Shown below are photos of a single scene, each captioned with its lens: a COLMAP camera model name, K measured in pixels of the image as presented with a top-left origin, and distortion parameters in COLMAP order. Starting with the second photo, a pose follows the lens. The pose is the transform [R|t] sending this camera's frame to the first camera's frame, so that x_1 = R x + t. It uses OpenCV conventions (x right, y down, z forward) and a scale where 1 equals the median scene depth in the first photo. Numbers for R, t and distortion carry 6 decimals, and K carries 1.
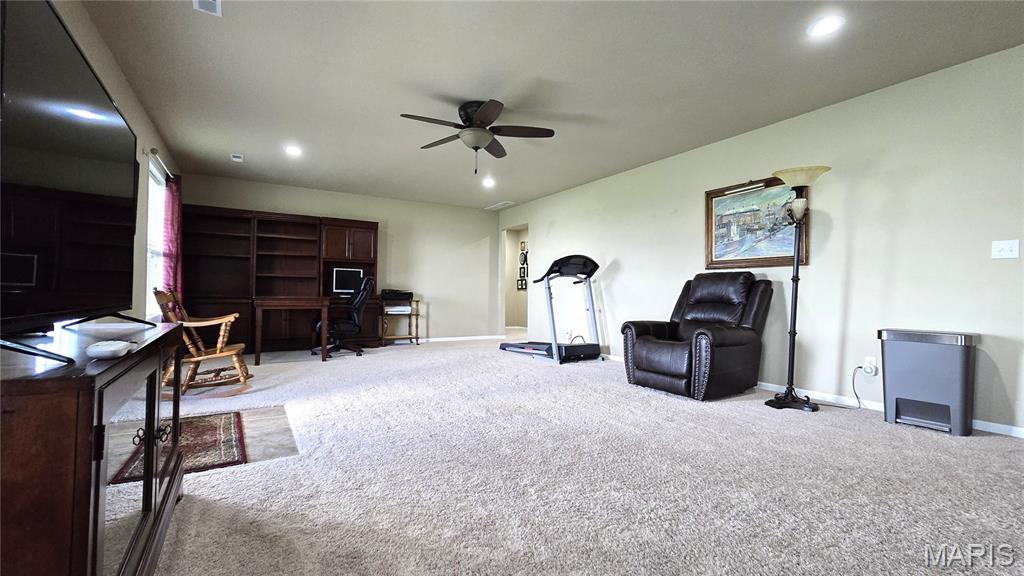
lens RADIAL K [[428.5, 0, 512.0], [0, 428.5, 288.0], [0, 0, 1]] dist [0.001279, 0.000634]
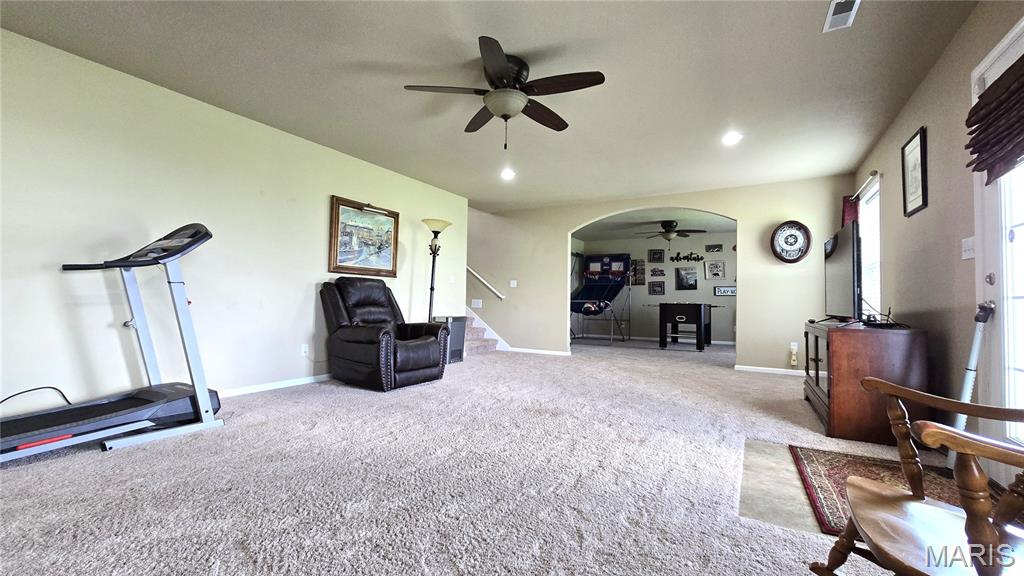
lens RADIAL K [[428.5, 0, 512.0], [0, 428.5, 288.0], [0, 0, 1]] dist [0.001279, 0.000634]
pose [[-0.478776, 0.011717, 0.877859, -1.141992], [-0.031229, 0.999051, -0.030367, 0.019406], [-0.877382, -0.041953, -0.477956, 1.989098]]
